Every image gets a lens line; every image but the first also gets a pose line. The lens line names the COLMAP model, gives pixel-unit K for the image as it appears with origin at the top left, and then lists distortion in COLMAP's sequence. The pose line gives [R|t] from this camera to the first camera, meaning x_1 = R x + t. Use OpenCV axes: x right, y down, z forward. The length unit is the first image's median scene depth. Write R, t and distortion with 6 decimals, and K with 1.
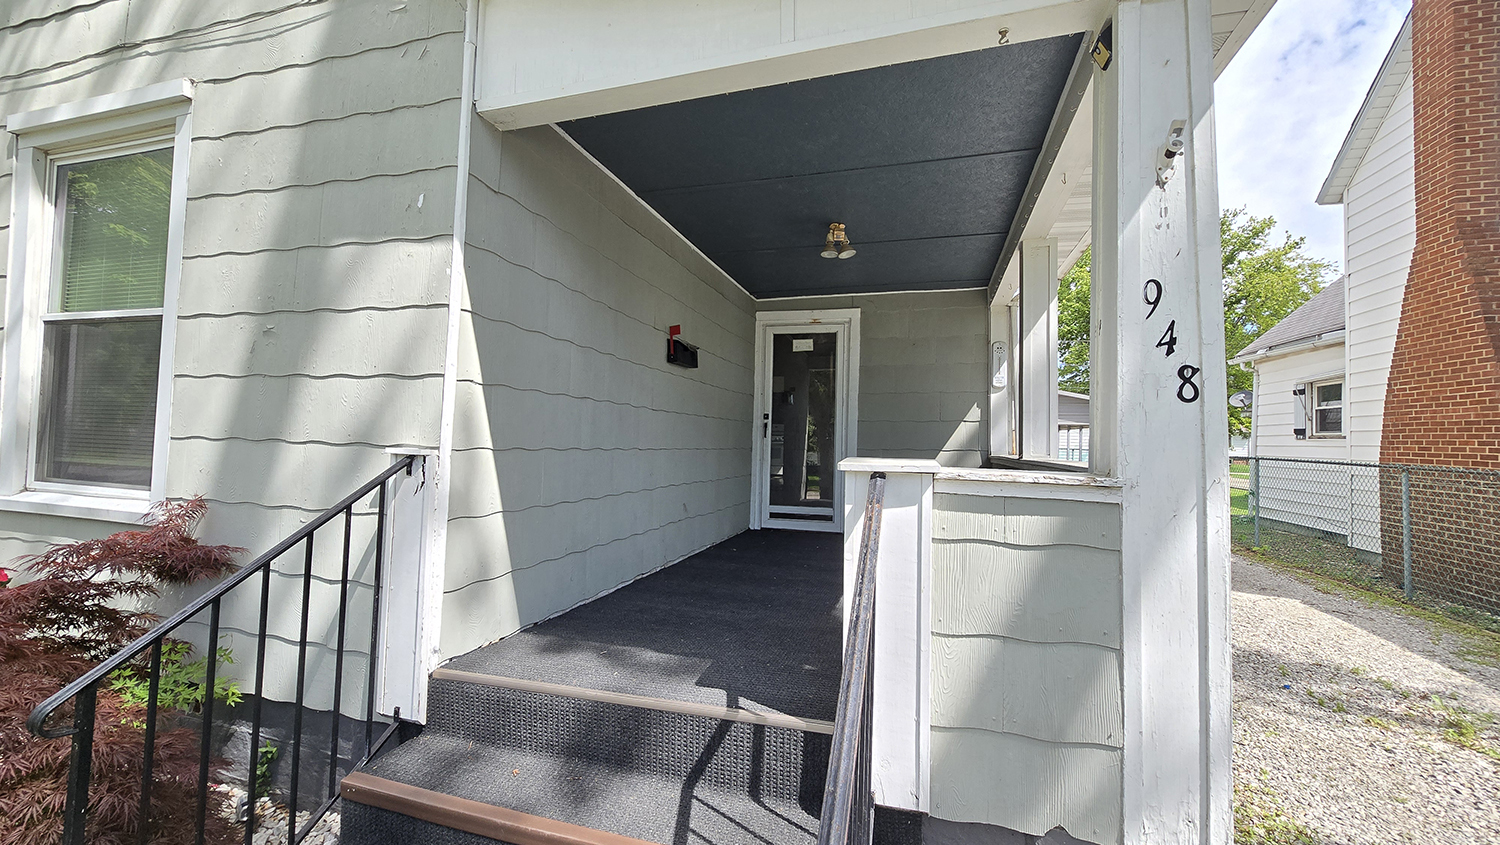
lens RADIAL K [[613.6, 0, 748.0], [0, 613.6, 418.6], [0, 0, 1]] dist [-0.004628, -0.000272]
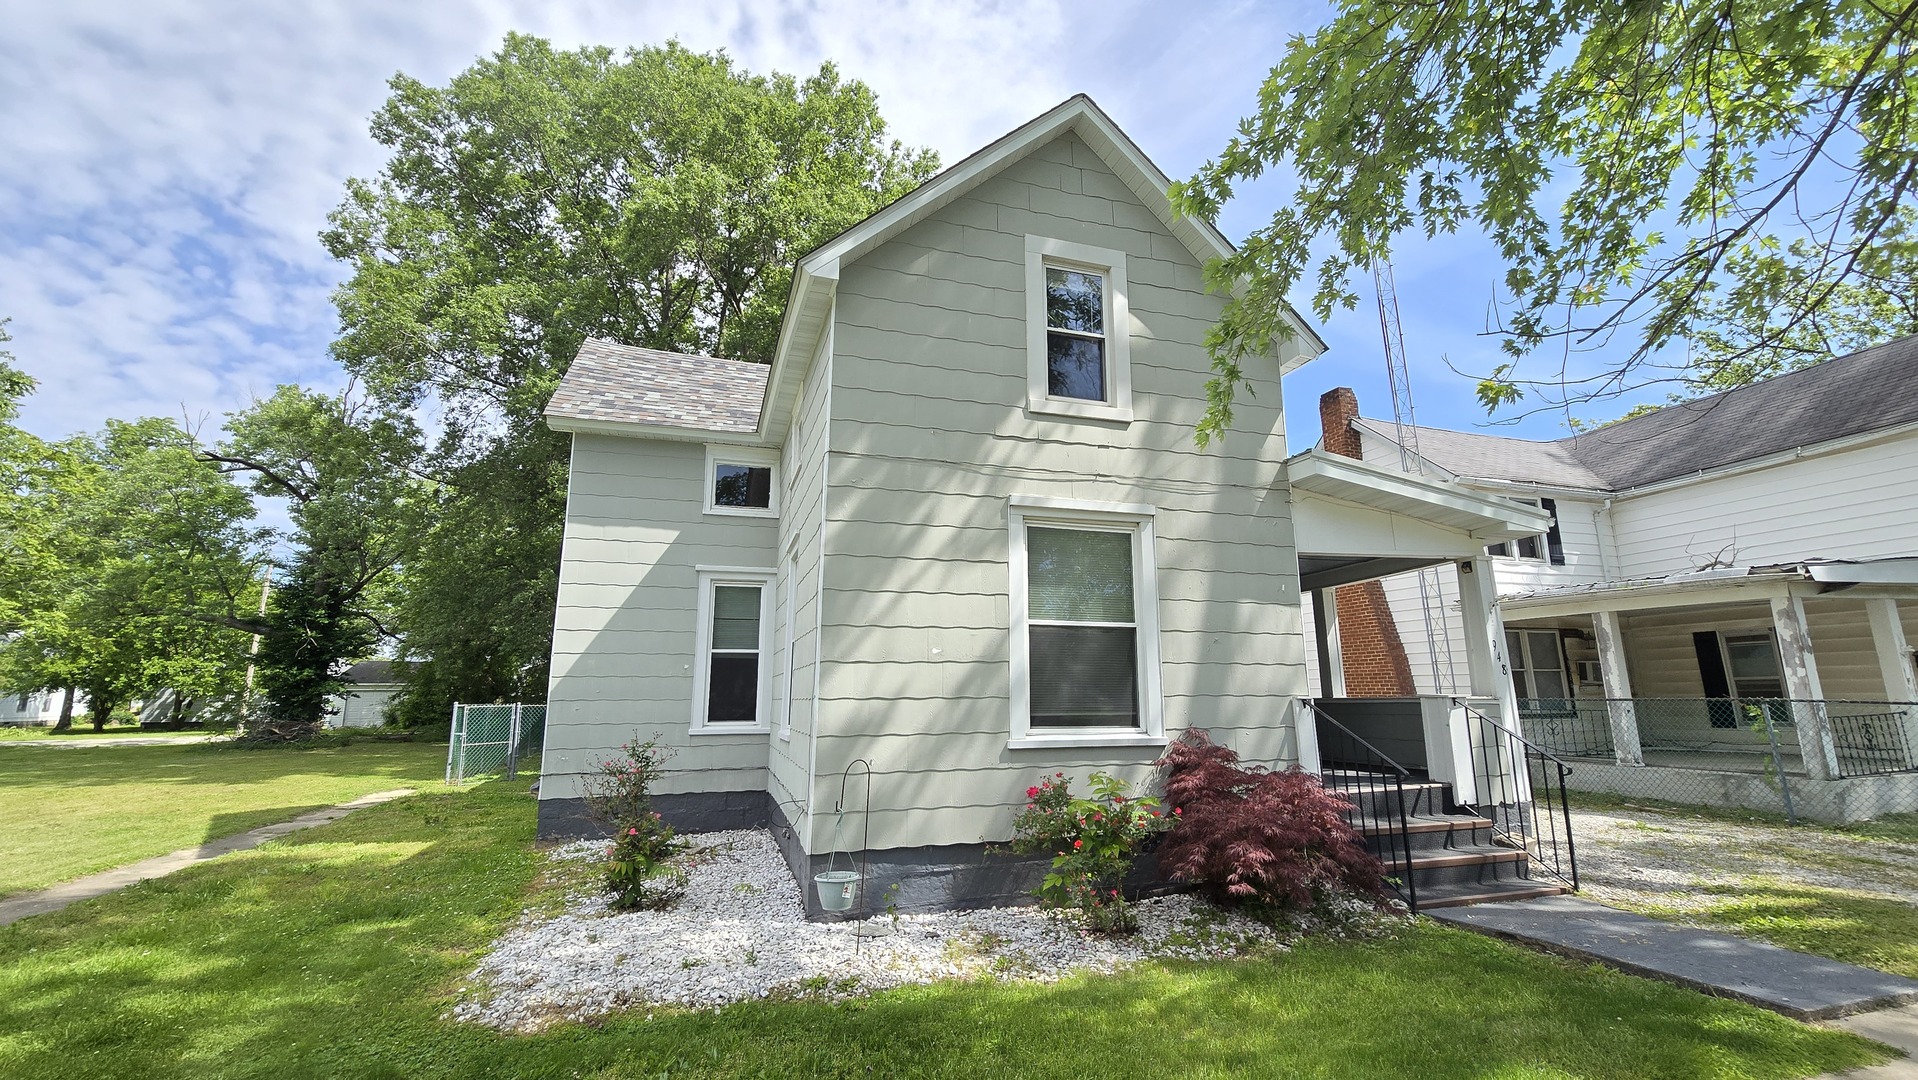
lens RADIAL K [[784.6, 0, 956.4], [0, 784.6, 535.0], [0, 0, 1]] dist [-0.004628, -0.000272]
pose [[0.838035, 0.077417, 0.540096, -2.896903], [0.001621, 0.989525, -0.144353, -0.116855], [-0.545614, 0.121849, 0.829131, -0.735894]]
